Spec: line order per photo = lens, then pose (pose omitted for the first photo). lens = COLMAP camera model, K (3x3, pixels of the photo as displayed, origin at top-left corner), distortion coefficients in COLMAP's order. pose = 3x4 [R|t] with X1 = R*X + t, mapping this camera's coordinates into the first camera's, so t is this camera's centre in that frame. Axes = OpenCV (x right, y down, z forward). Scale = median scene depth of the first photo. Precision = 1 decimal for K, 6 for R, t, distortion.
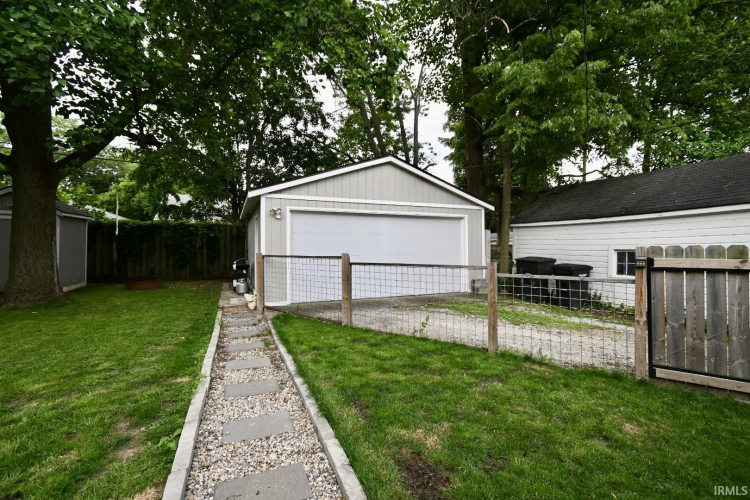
lens RADIAL K [[332.1, 0, 376.5], [0, 332.1, 248.3], [0, 0, 1]] dist [0.004360, -0.002343]
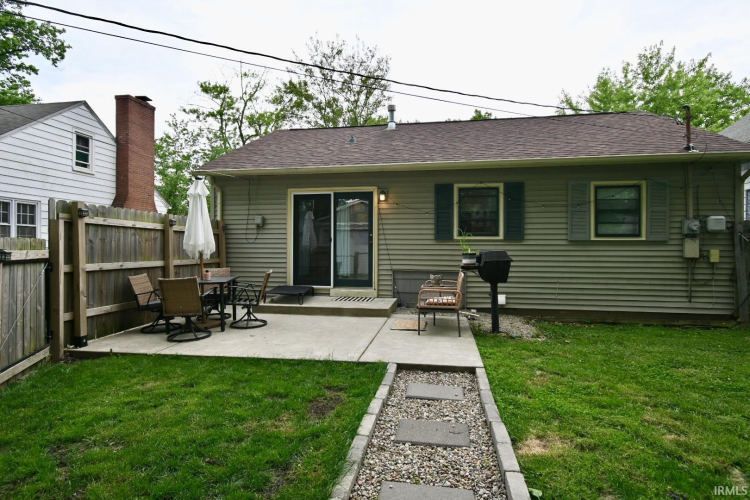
lens RADIAL K [[385.2, 0, 376.0], [0, 385.2, 249.0], [0, 0, 1]] dist [0.004208, 0.000082]
pose [[-0.835352, 0.000374, 0.549715, -0.214038], [0.000114, 1.000000, -0.000508, 0.010086], [-0.549715, -0.000362, -0.835352, 0.519875]]
